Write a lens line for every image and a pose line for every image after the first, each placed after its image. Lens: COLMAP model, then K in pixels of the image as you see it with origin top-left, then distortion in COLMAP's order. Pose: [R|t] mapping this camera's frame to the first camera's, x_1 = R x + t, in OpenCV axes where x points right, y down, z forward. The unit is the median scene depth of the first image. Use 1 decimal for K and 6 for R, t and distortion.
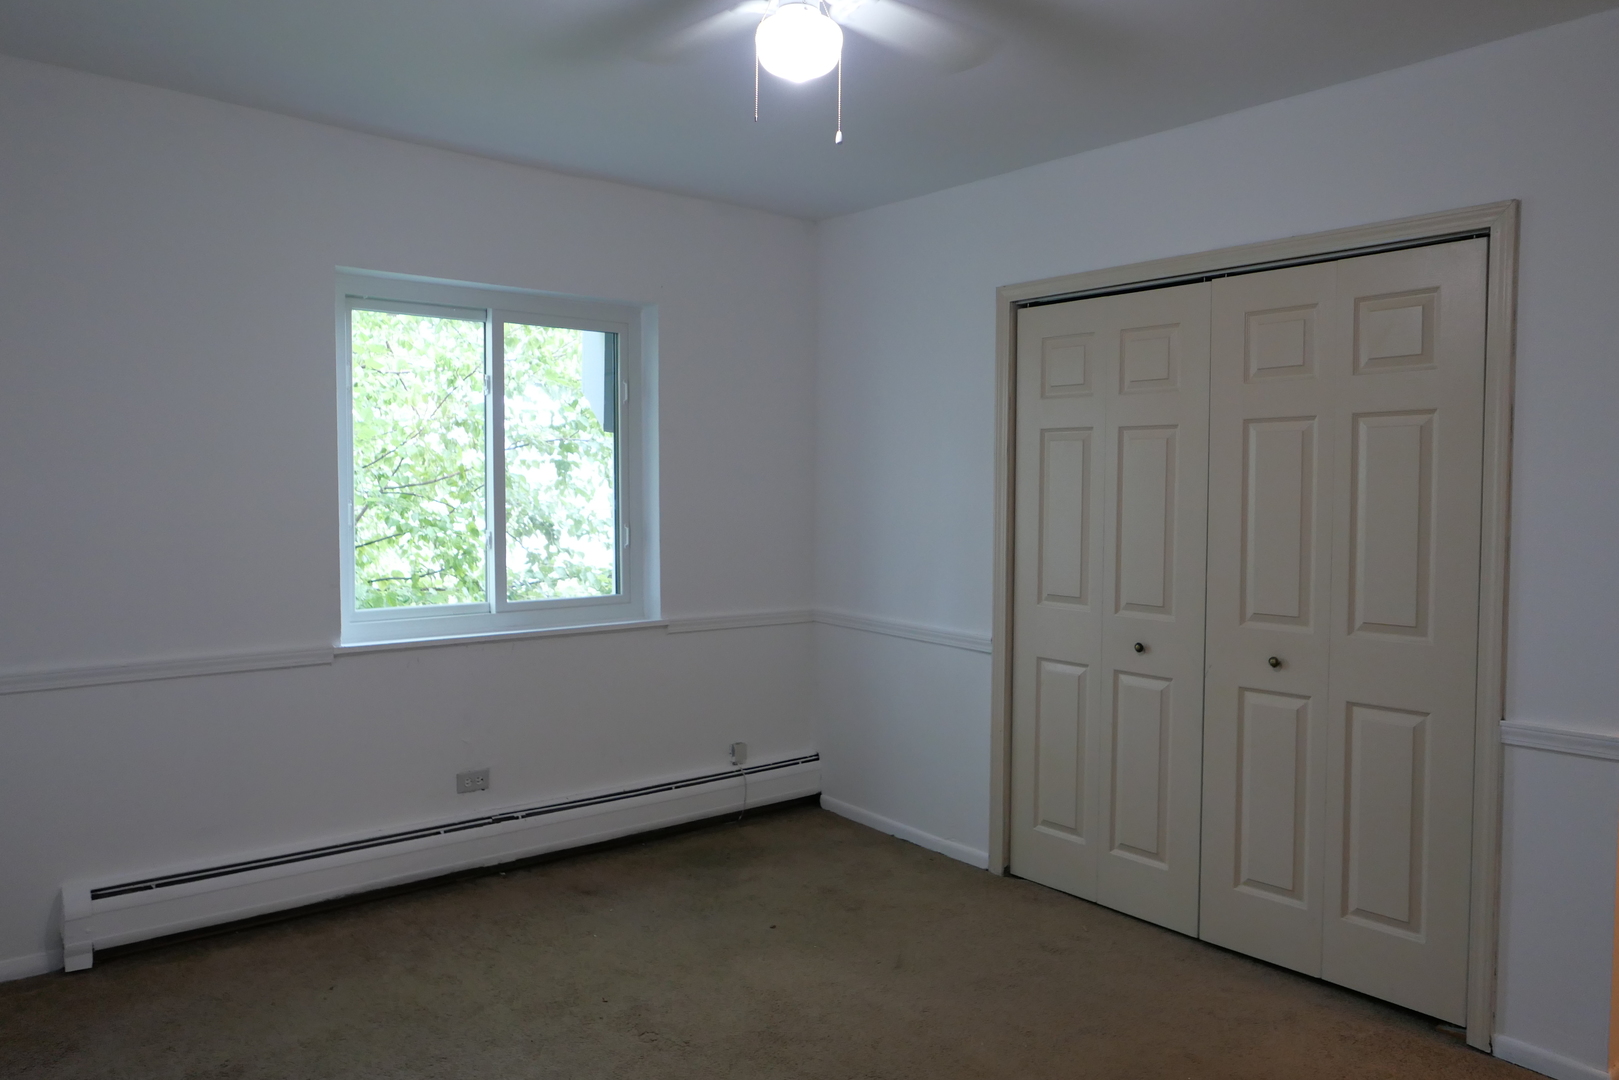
lens RADIAL K [[1121.0, 0, 819.4], [0, 1121.0, 538.2], [0, 0, 1]] dist [-0.035376, 0.020886]
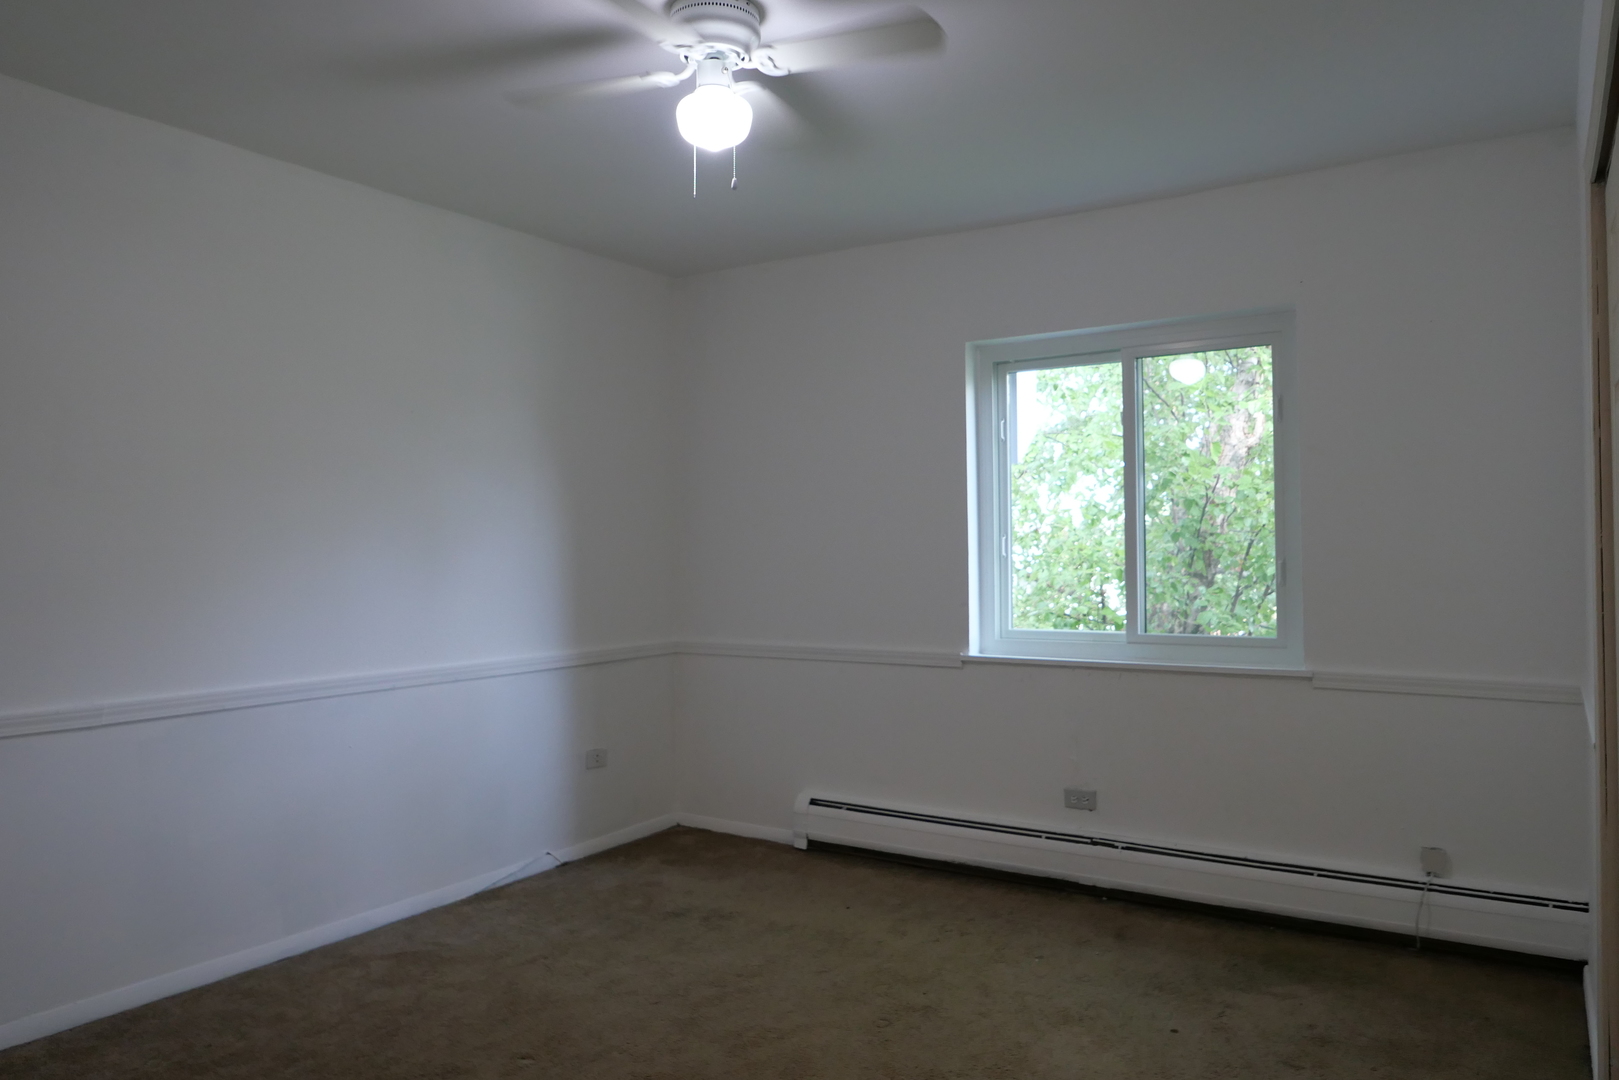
lens RADIAL K [[1121.0, 0, 817.9], [0, 1121.0, 543.0], [0, 0, 1]] dist [-0.035376, 0.020886]
pose [[0.288928, -0.017142, -0.957197, 0.633346], [-0.033570, 0.999043, -0.028025, 0.014312], [0.956762, 0.040231, 0.288076, 0.453115]]
